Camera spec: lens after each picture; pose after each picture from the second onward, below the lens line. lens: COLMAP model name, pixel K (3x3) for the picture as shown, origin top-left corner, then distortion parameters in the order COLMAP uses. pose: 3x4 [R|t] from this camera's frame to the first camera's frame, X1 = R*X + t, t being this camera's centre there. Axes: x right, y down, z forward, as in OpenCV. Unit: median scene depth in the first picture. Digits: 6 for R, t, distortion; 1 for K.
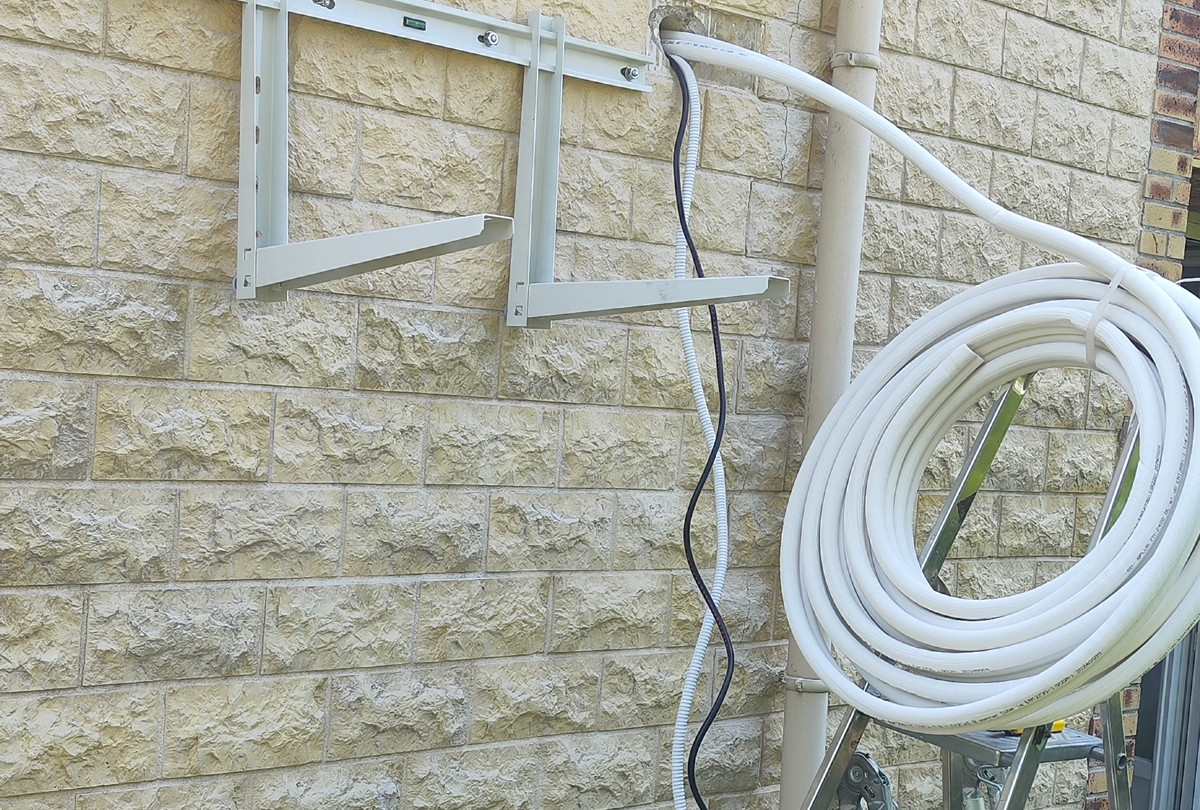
lens RADIAL K [[1252.2, 0, 600.0], [0, 1252.2, 405.0], [0, 0, 1]] dist [0.127727, -0.197464]
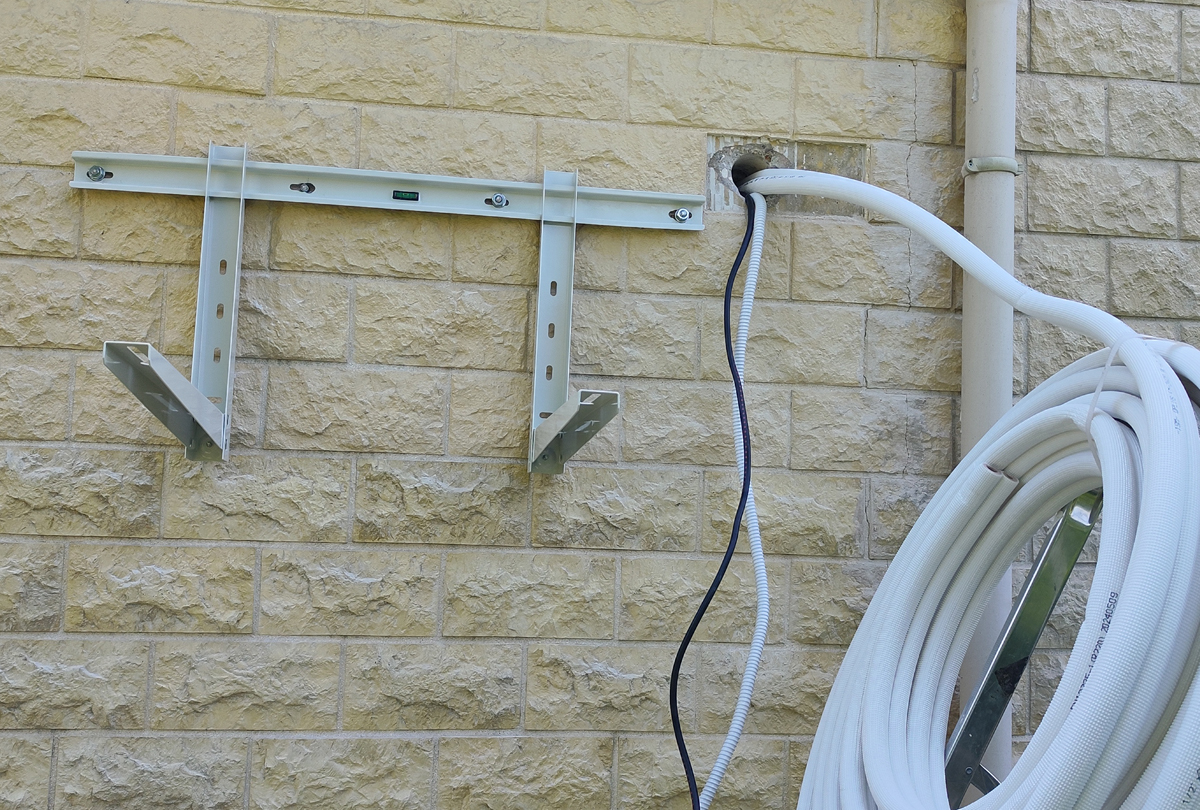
lens RADIAL K [[1118.6, 0, 600.0], [0, 1118.6, 405.0], [0, 0, 1]] dist [0.137078, -0.248834]
pose [[0.910833, -0.085782, -0.403764, 0.360805], [0.025169, 0.987889, -0.153106, 0.022346], [0.412008, 0.129291, 0.901961, 0.224478]]
